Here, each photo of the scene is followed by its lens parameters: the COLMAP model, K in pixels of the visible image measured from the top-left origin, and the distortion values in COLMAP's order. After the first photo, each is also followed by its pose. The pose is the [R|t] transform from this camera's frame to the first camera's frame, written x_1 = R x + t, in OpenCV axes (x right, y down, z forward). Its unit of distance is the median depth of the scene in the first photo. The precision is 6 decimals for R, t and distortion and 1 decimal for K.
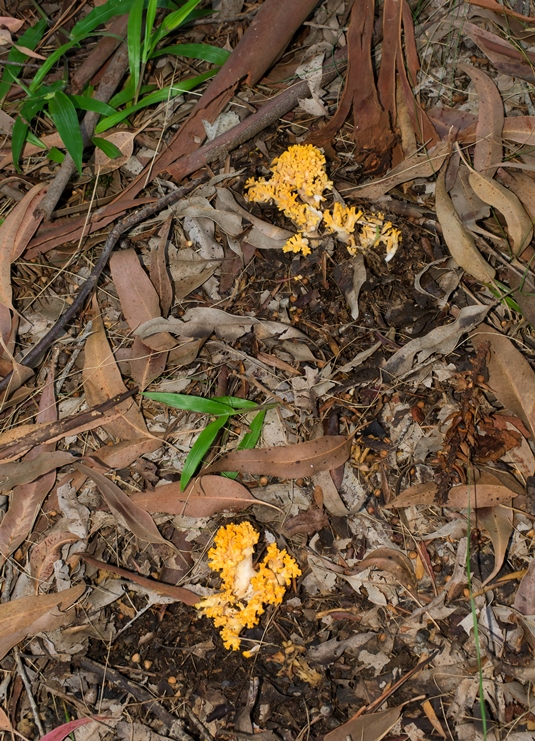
lens RADIAL K [[992.4, 0, 267.5], [0, 992.4, 370.5], [0, 0, 1]] dist [0.013746, 0.014554]
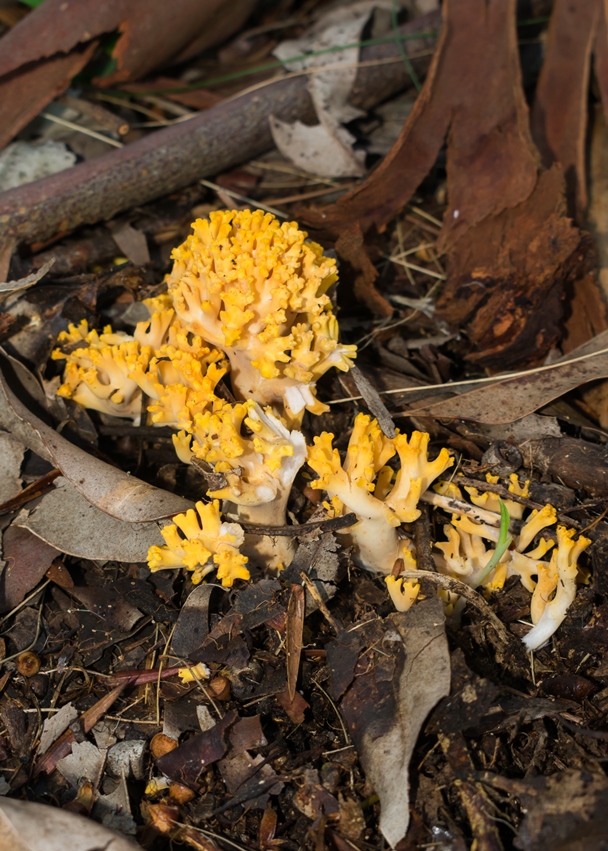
lens RADIAL K [[1822.6, 0, 304.0], [0, 1822.6, 425.5], [0, 0, 1]] dist [-0.007410, -0.007135]
pose [[0.994026, 0.109142, -0.000567, 0.053665], [-0.102554, 0.932221, -0.347054, 0.010928], [-0.037350, 0.345039, 0.937845, 0.524195]]
